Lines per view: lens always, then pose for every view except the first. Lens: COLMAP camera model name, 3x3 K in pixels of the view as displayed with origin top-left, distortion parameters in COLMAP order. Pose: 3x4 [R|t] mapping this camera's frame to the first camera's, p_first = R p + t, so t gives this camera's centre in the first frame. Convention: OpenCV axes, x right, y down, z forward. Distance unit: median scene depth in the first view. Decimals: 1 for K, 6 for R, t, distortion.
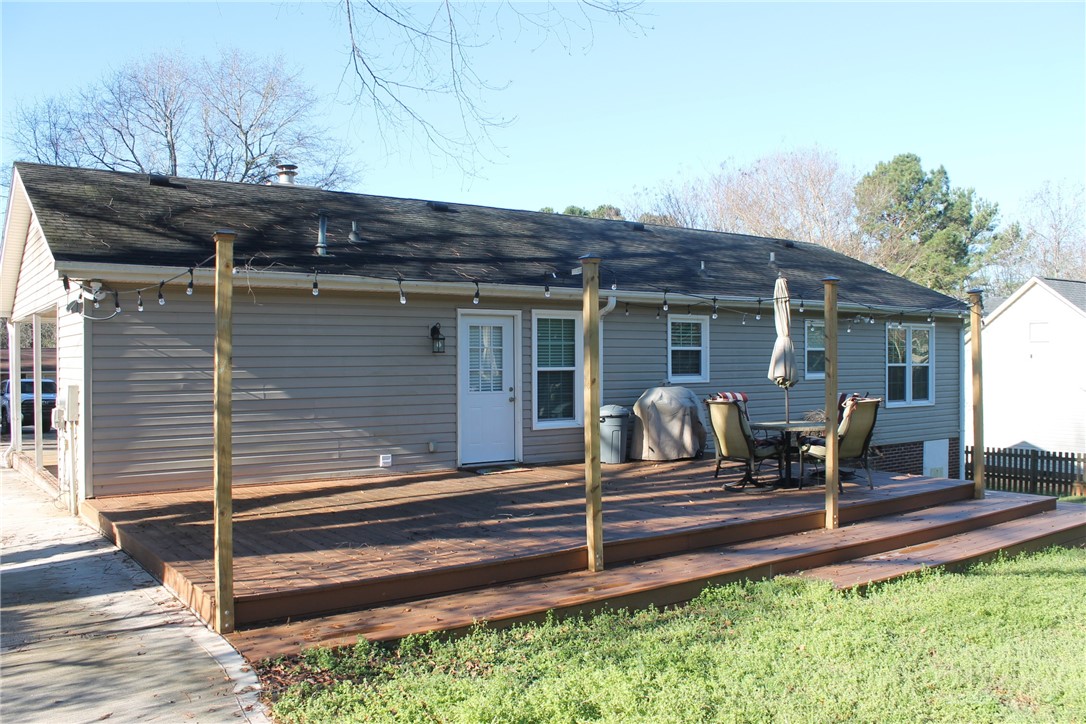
lens RADIAL K [[921.7, 0, 545.9], [0, 921.7, 365.3], [0, 0, 1]] dist [-0.162888, 0.129470]
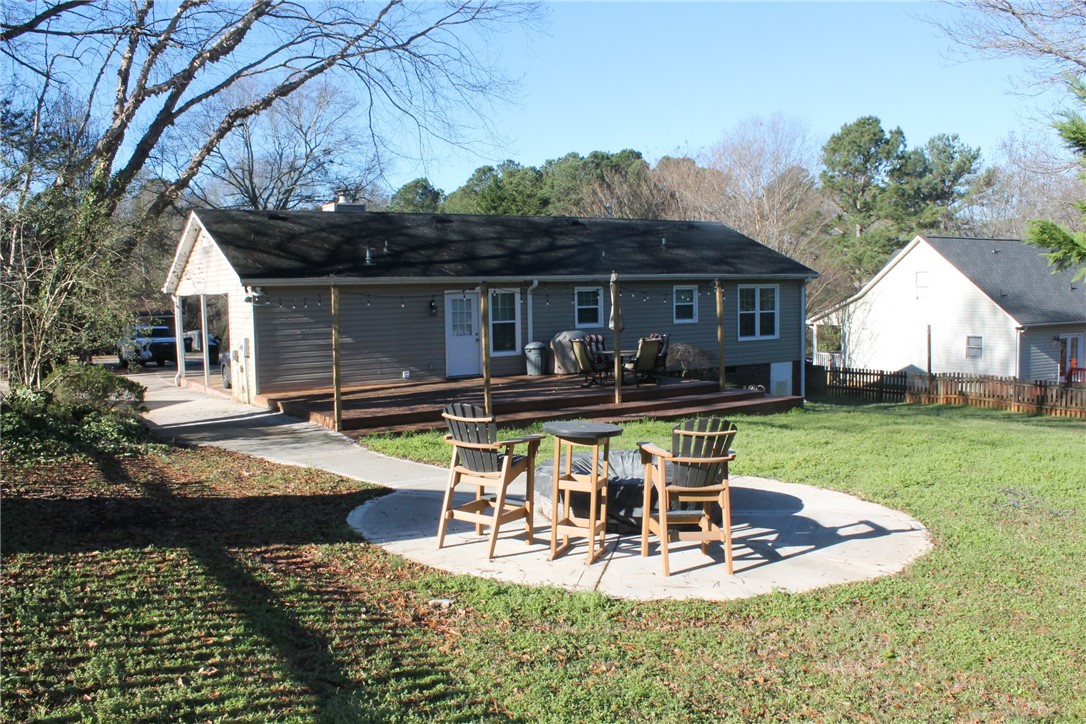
lens RADIAL K [[921.7, 0, 545.9], [0, 921.7, 365.3], [0, 0, 1]] dist [-0.162888, 0.129470]
pose [[0.998693, -0.011796, -0.049725, 0.174172], [0.015505, 0.997072, 0.074877, -0.042936], [0.048696, -0.075550, 0.995952, -0.728461]]
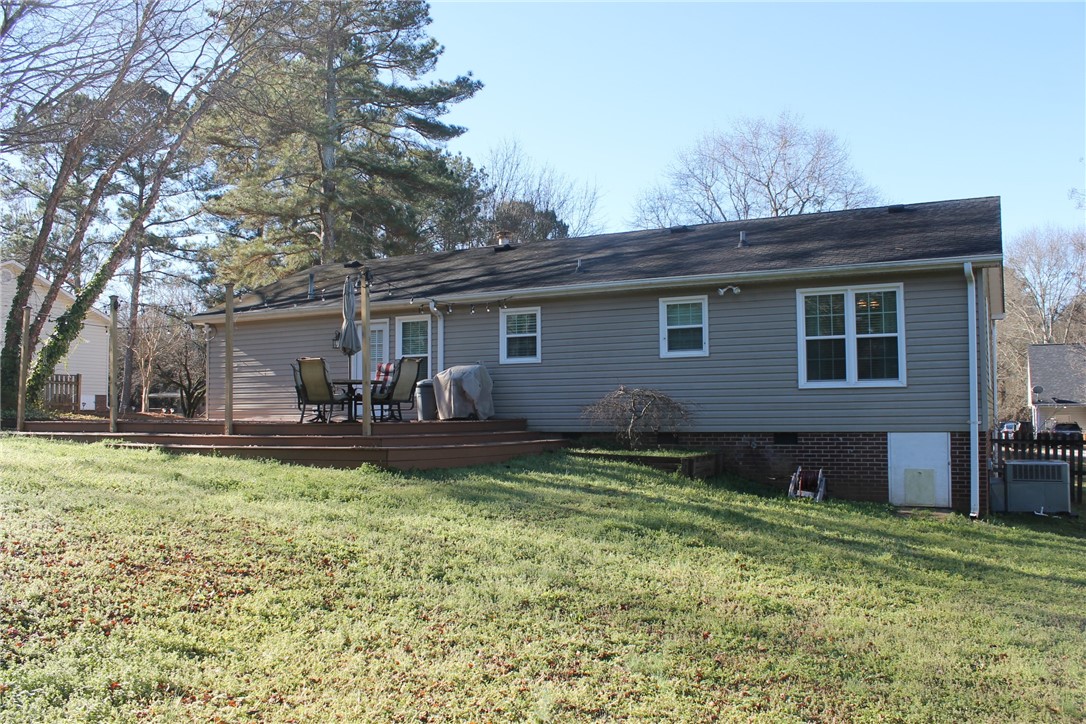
lens RADIAL K [[921.7, 0, 545.9], [0, 921.7, 365.3], [0, 0, 1]] dist [-0.162888, 0.129470]
pose [[0.440558, -0.003186, -0.897719, 1.396535], [0.034256, 0.999325, 0.013265, 0.006789], [0.897070, -0.036596, 0.440370, 0.534917]]
